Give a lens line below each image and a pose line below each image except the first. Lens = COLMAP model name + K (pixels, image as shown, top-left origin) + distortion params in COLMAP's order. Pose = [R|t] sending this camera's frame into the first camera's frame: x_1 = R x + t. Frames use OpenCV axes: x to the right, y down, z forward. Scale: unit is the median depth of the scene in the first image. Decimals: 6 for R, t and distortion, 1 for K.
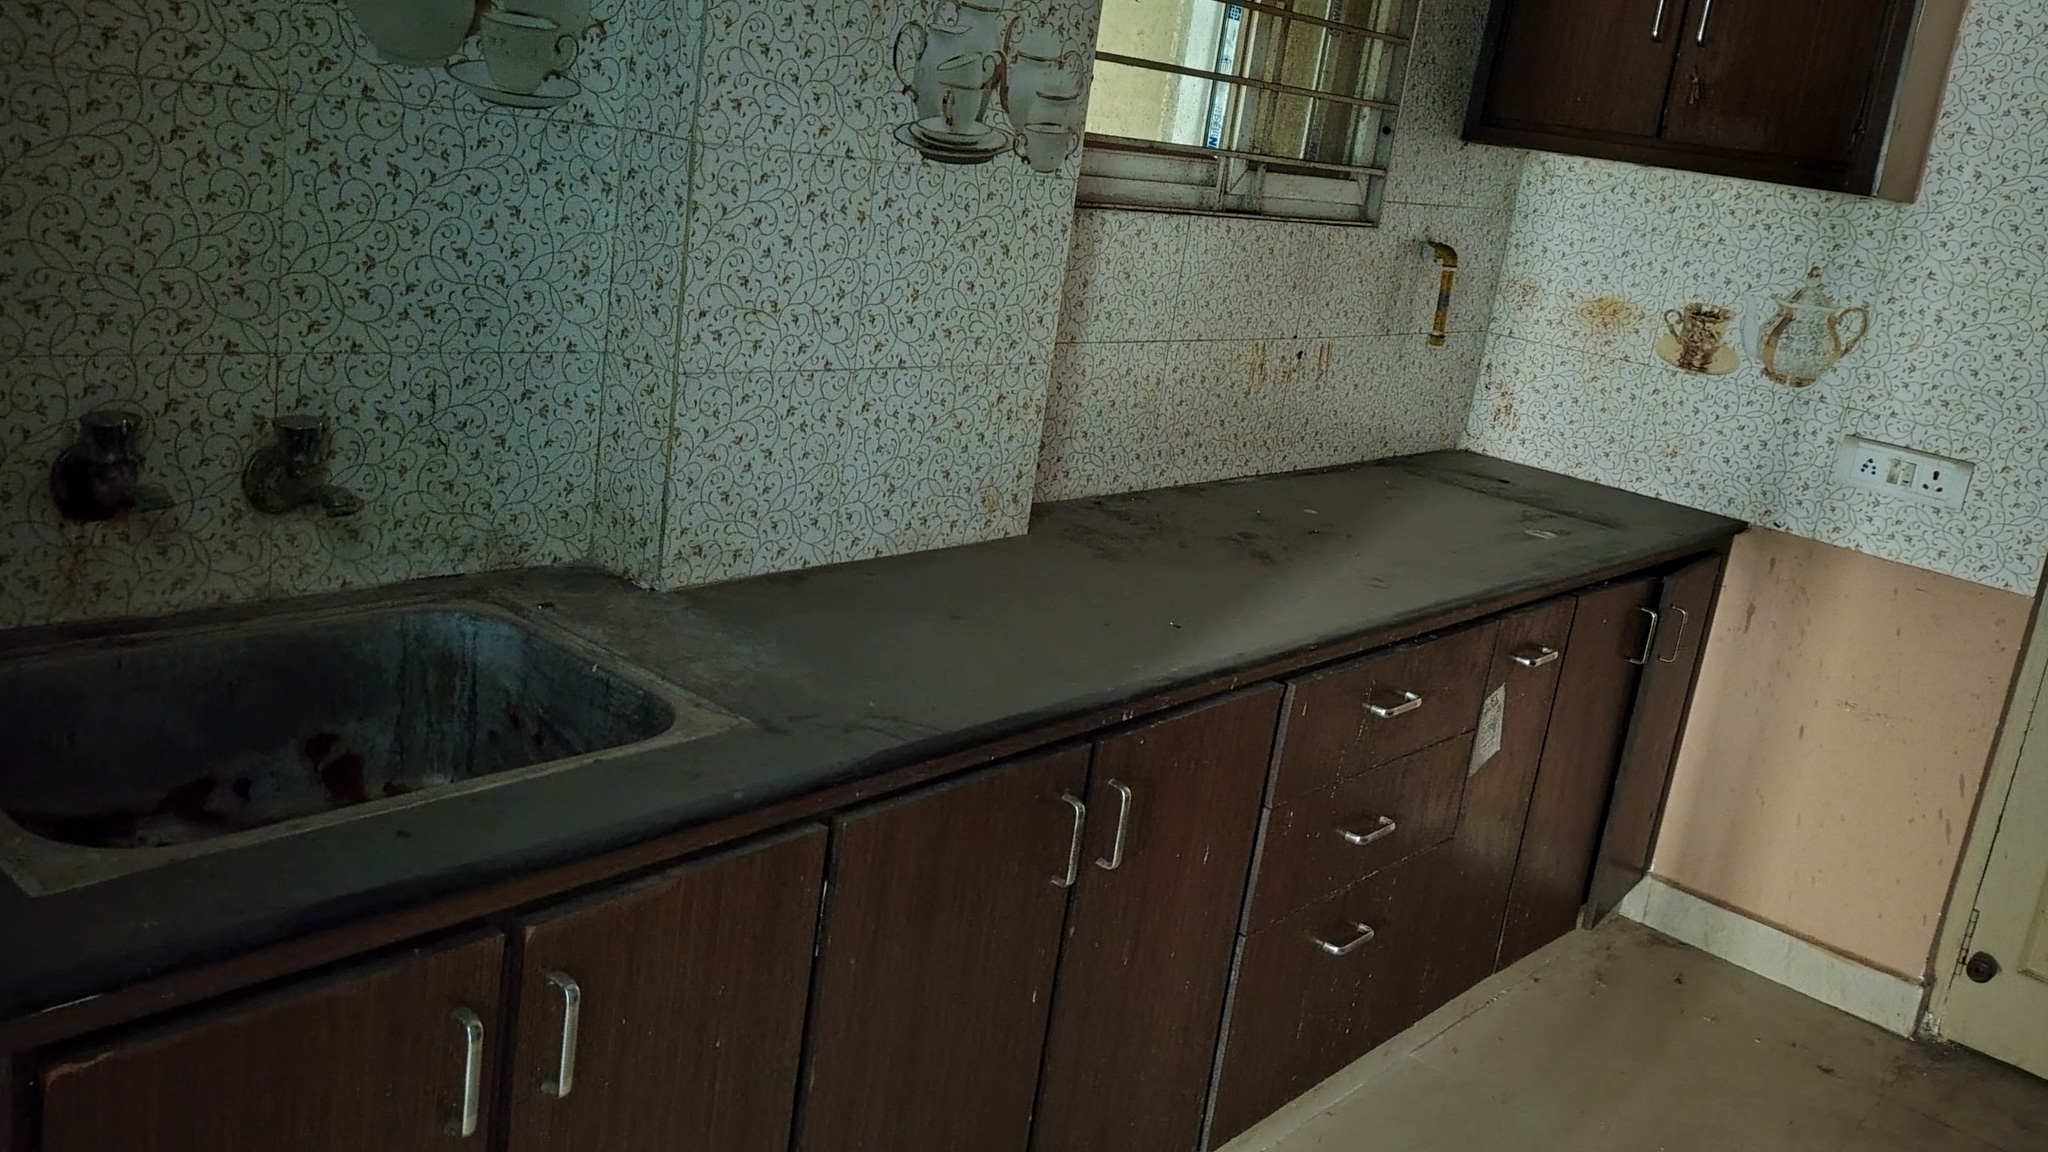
lens RADIAL K [[1665.7, 0, 1050.3], [0, 1665.7, 538.2], [0, 0, 1]] dist [0.092029, -0.167944]
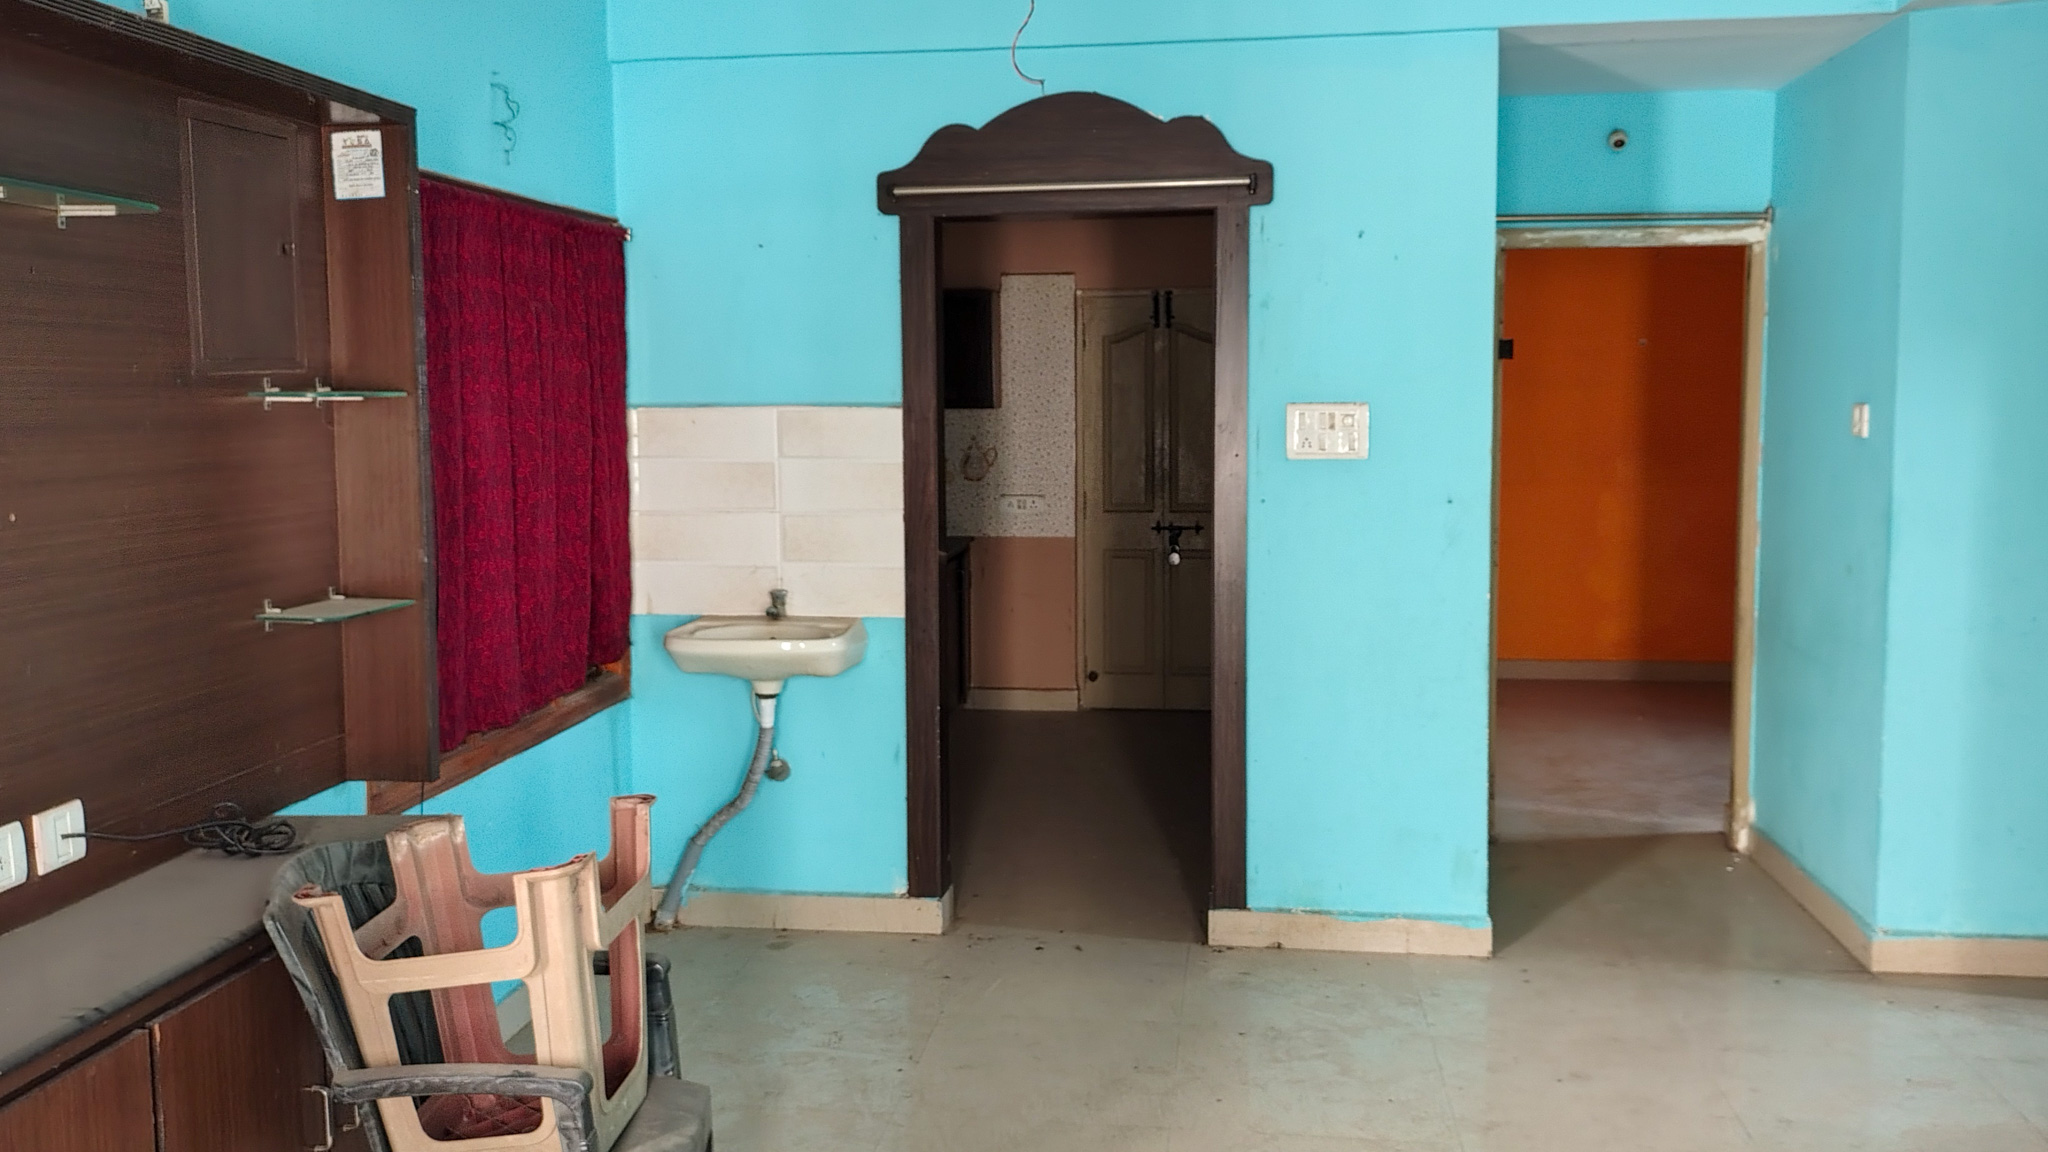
lens RADIAL K [[1683.4, 0, 1020.8], [0, 1683.4, 537.9], [0, 0, 1]] dist [0.085879, -0.182218]
pose [[0.812490, -0.193395, 0.549962, -1.026832], [0.262665, 0.963633, -0.049188, 0.150780], [-0.520449, 0.184420, 0.833740, -1.282798]]
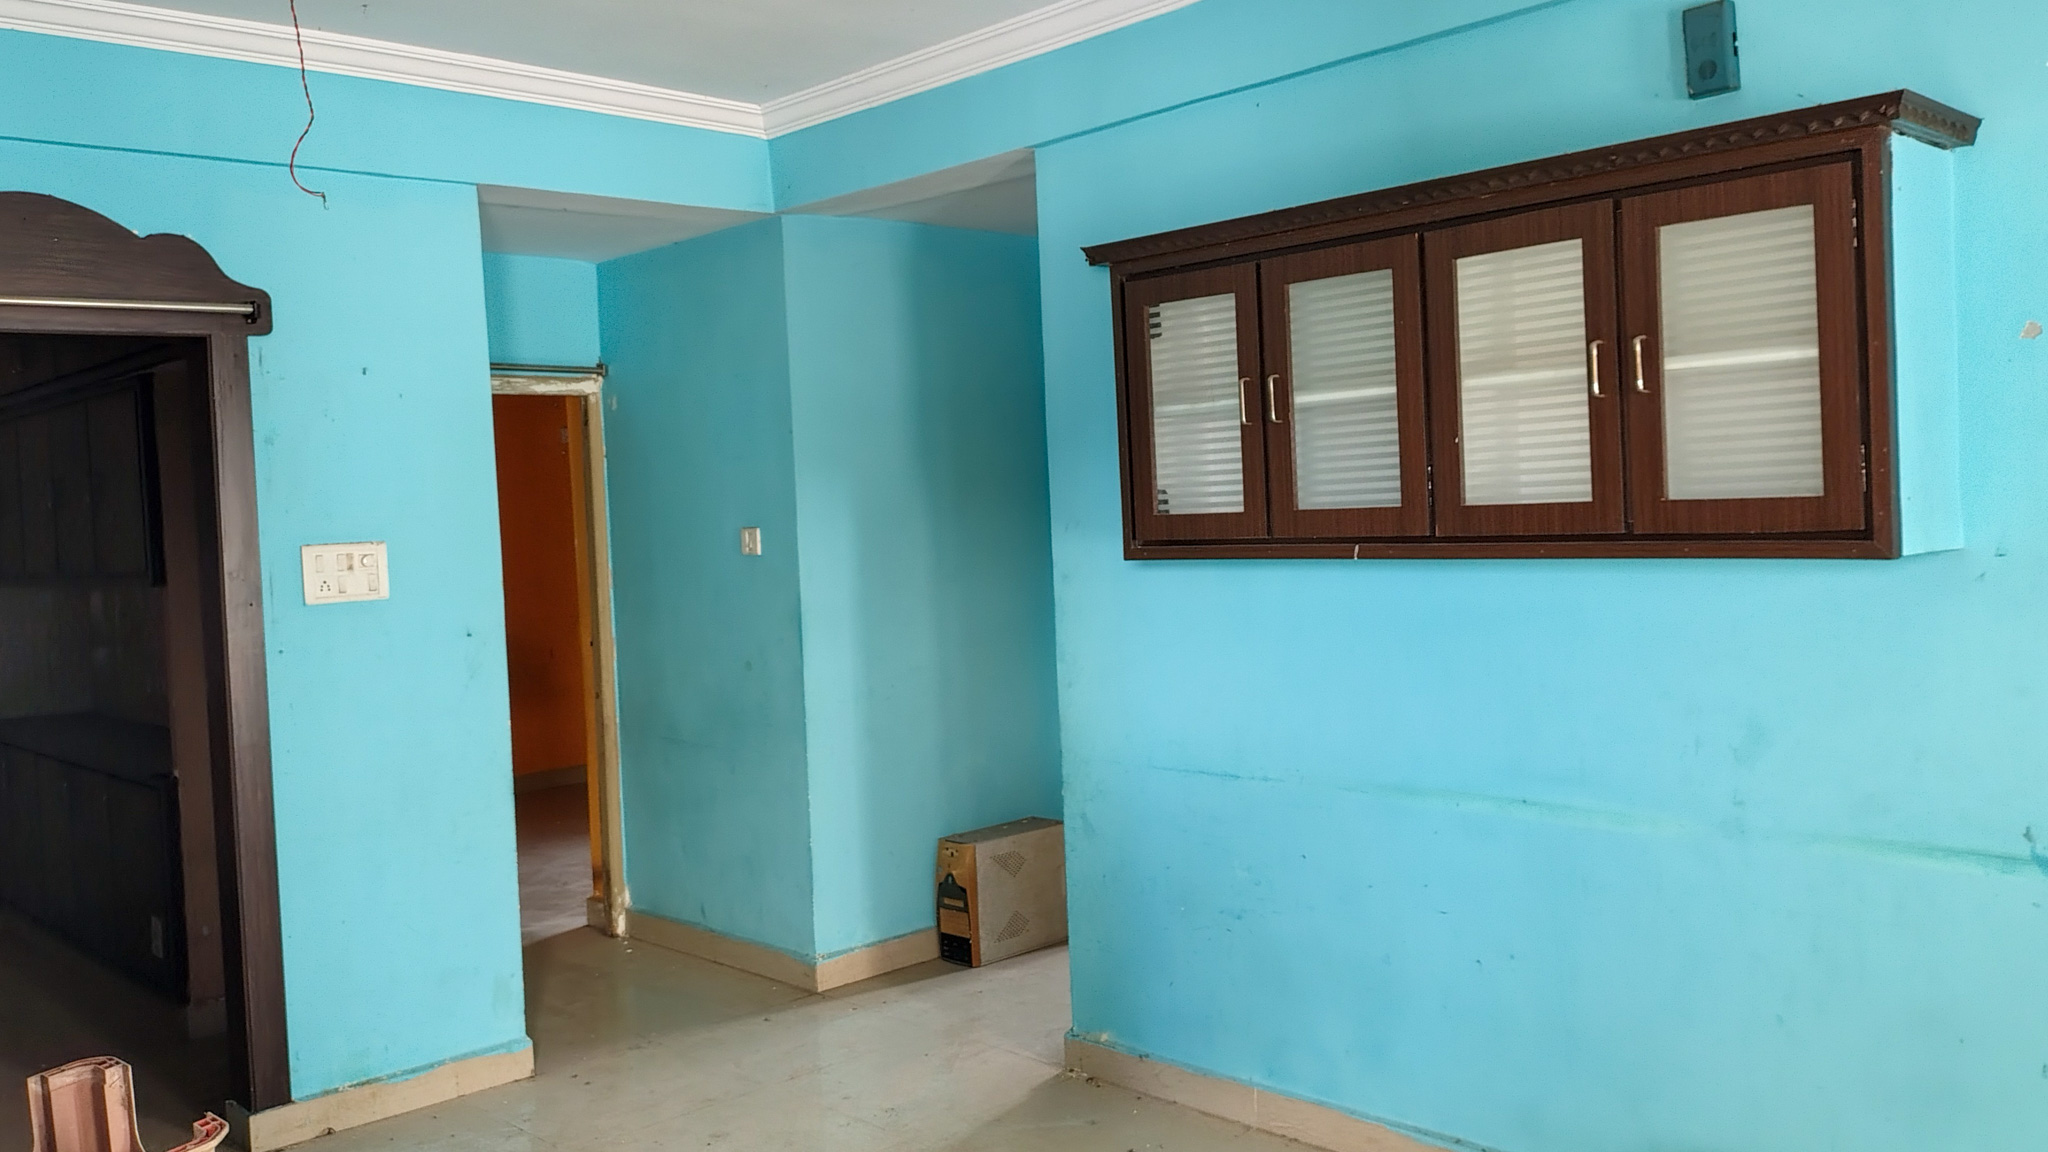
lens RADIAL K [[1683.4, 0, 1020.8], [0, 1683.4, 537.9], [0, 0, 1]] dist [0.085879, -0.182218]
pose [[0.054095, -0.163422, 0.985072, -1.370954], [0.302310, 0.942899, 0.139824, -0.007616], [-0.951673, 0.290233, 0.100411, -0.871239]]
